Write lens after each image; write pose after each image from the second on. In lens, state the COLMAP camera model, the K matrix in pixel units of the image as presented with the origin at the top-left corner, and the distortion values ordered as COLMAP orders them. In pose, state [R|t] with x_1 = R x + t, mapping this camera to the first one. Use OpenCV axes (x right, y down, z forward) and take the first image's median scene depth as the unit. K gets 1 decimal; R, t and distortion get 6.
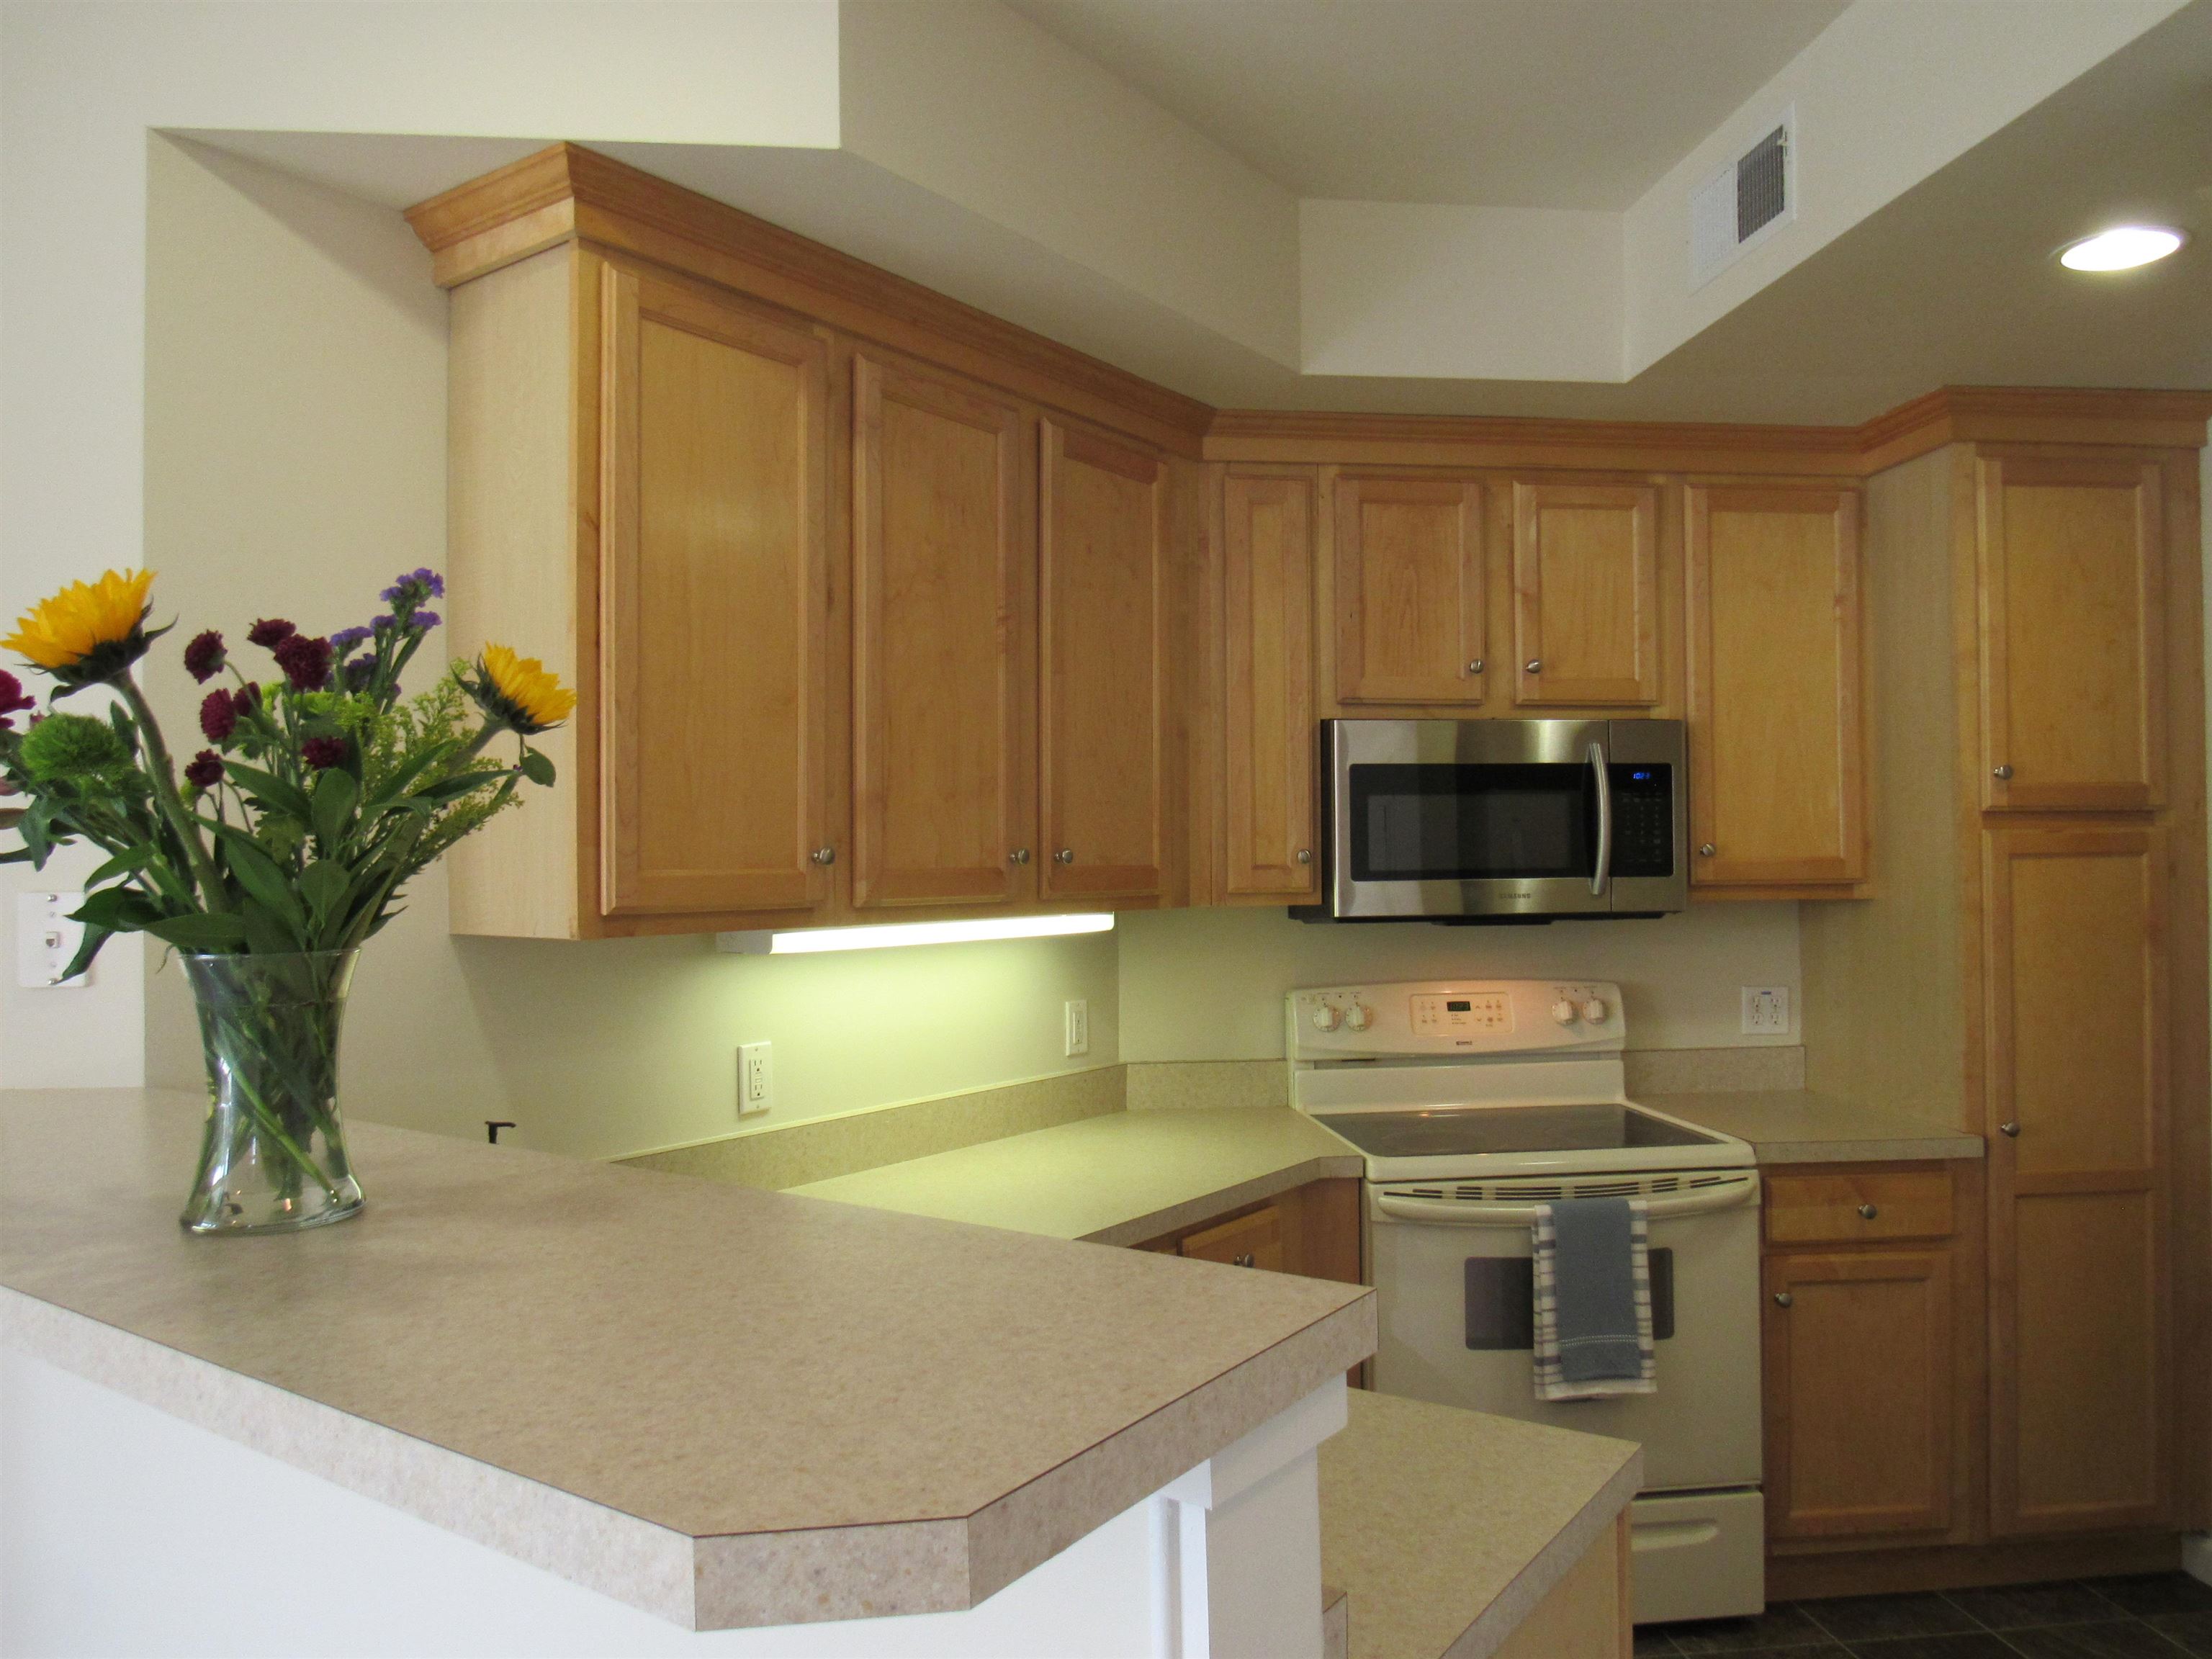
lens RADIAL K [[1581.9, 0, 1108.3], [0, 1581.9, 834.2], [0, 0, 1]] dist [-0.029774, 0.010537]
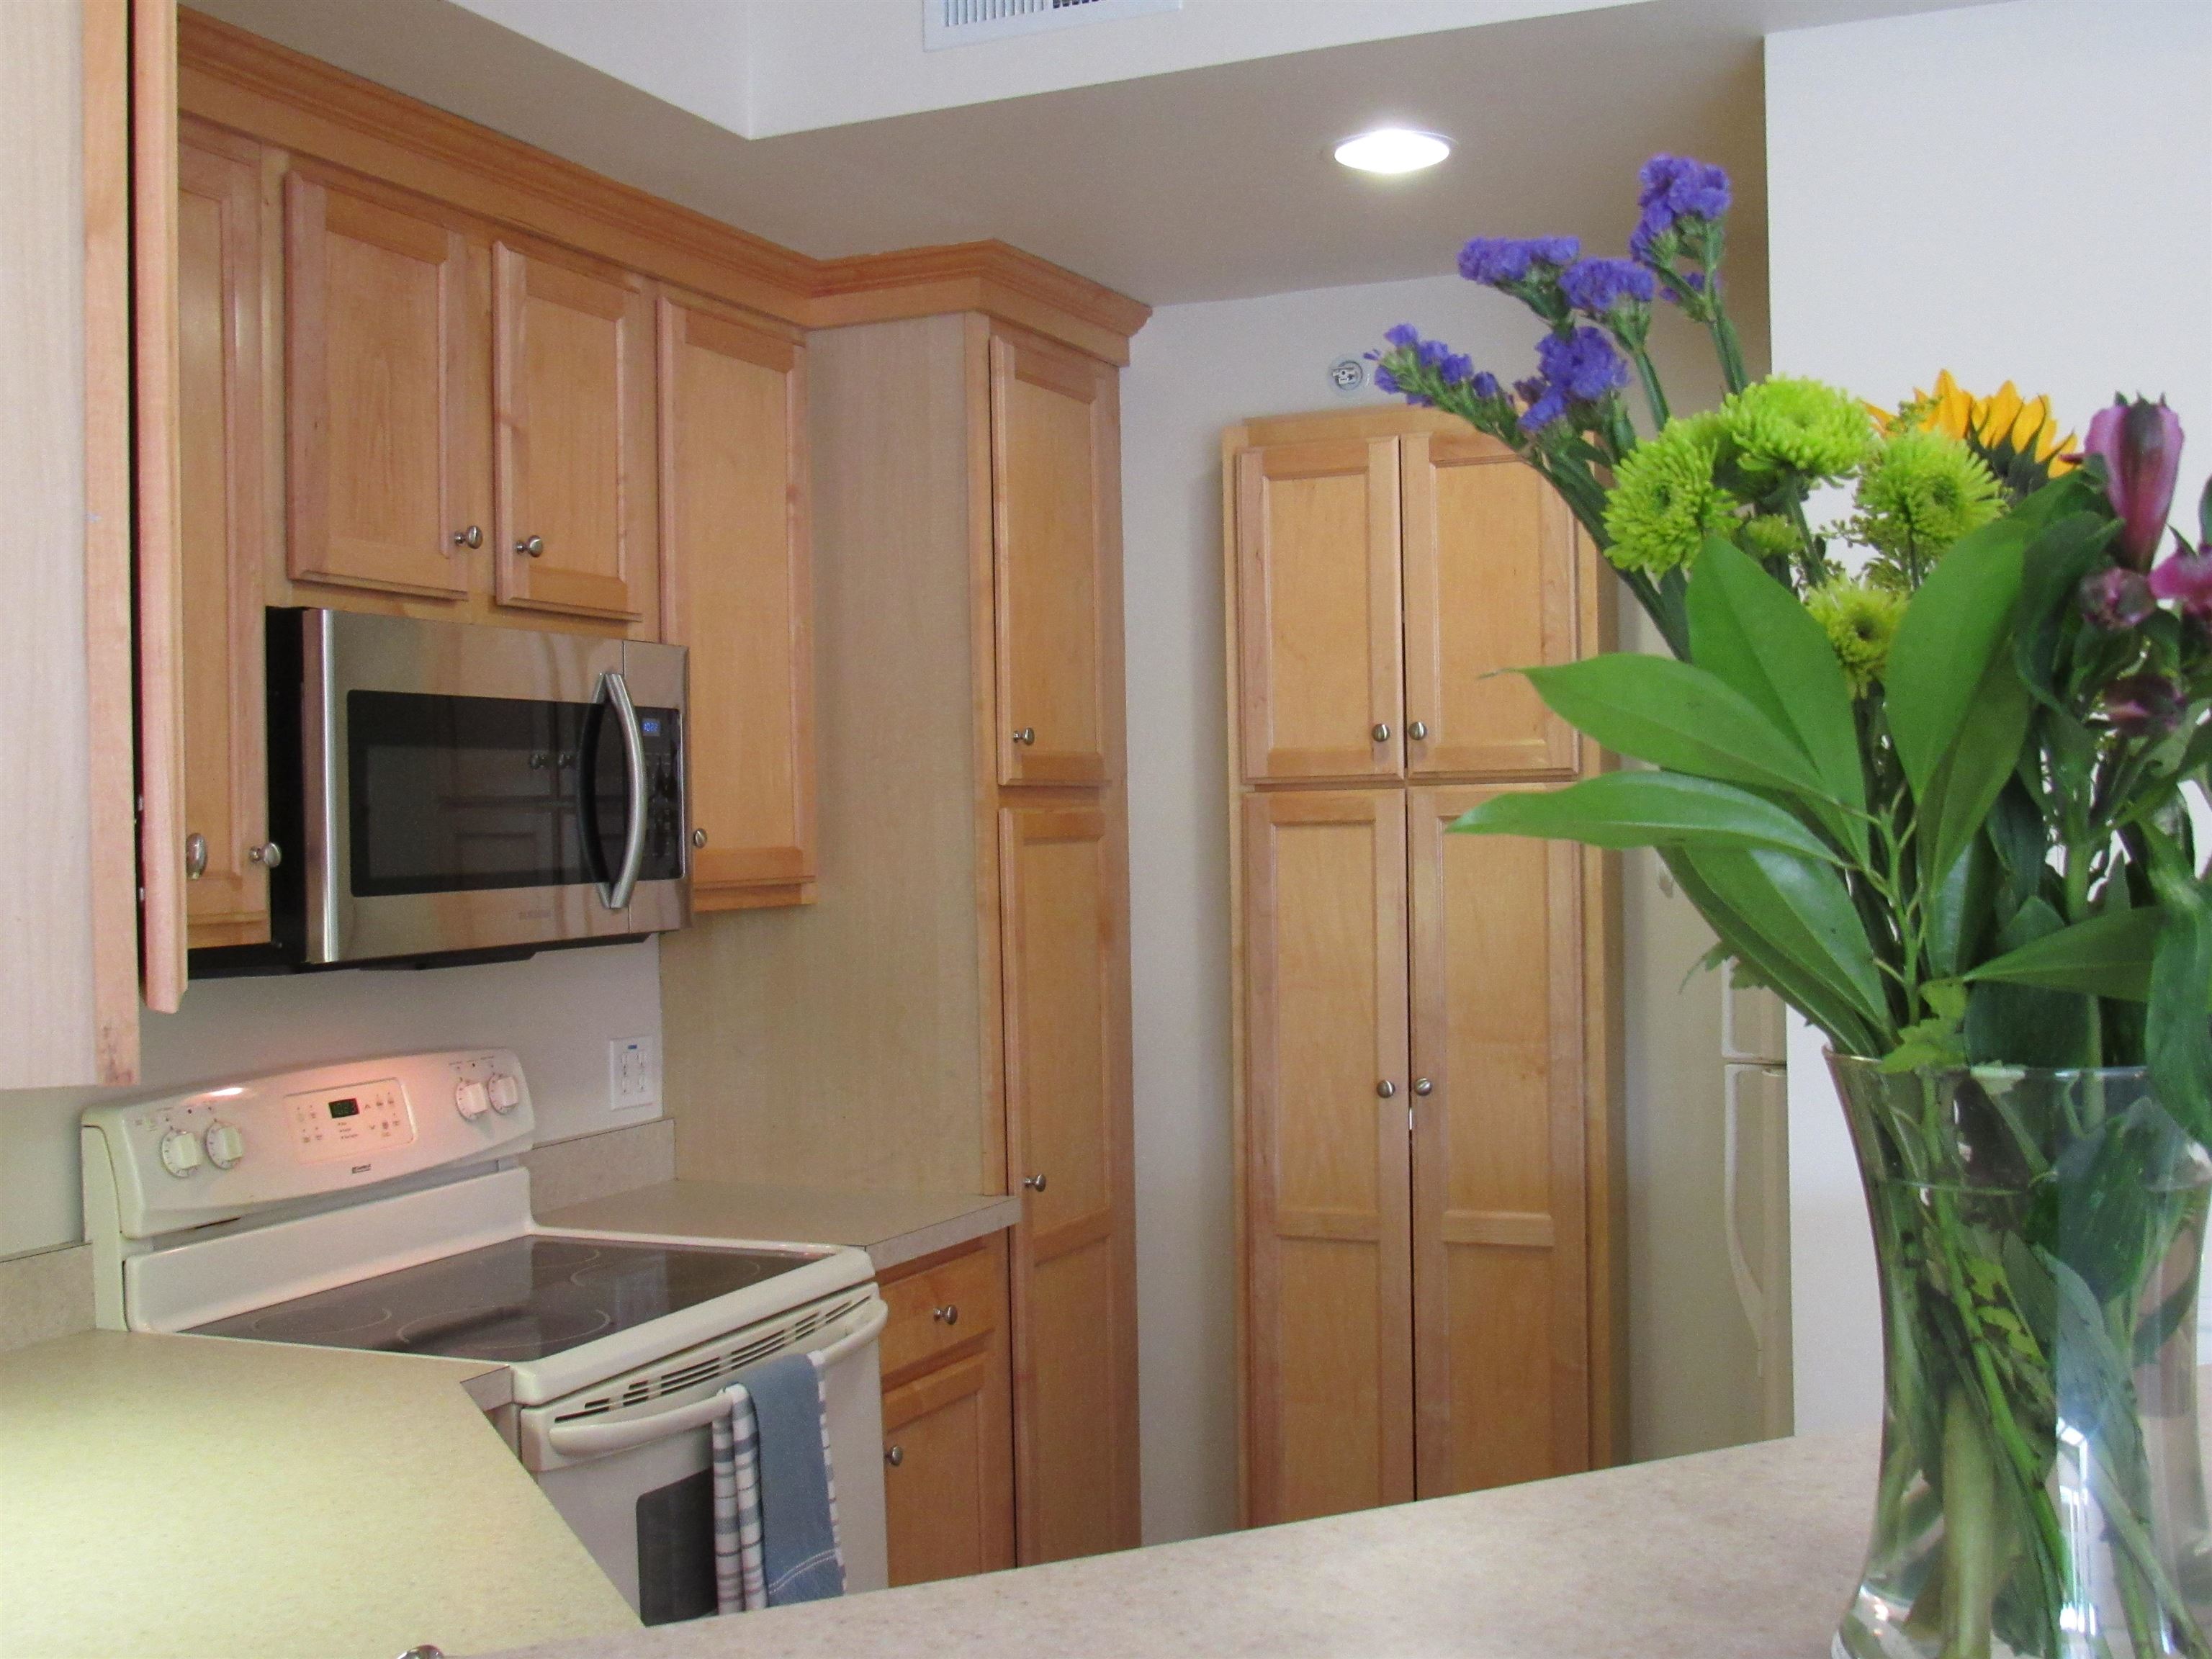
lens RADIAL K [[2404.7, 0, 1119.1], [0, 2404.7, 836.4], [0, 0, 1]] dist [-0.055747, 0.000000]
pose [[0.499675, -0.007352, 0.866182, -0.450148], [0.005872, 0.999970, 0.005100, 0.005096], [-0.866193, 0.002538, 0.499703, 0.337862]]
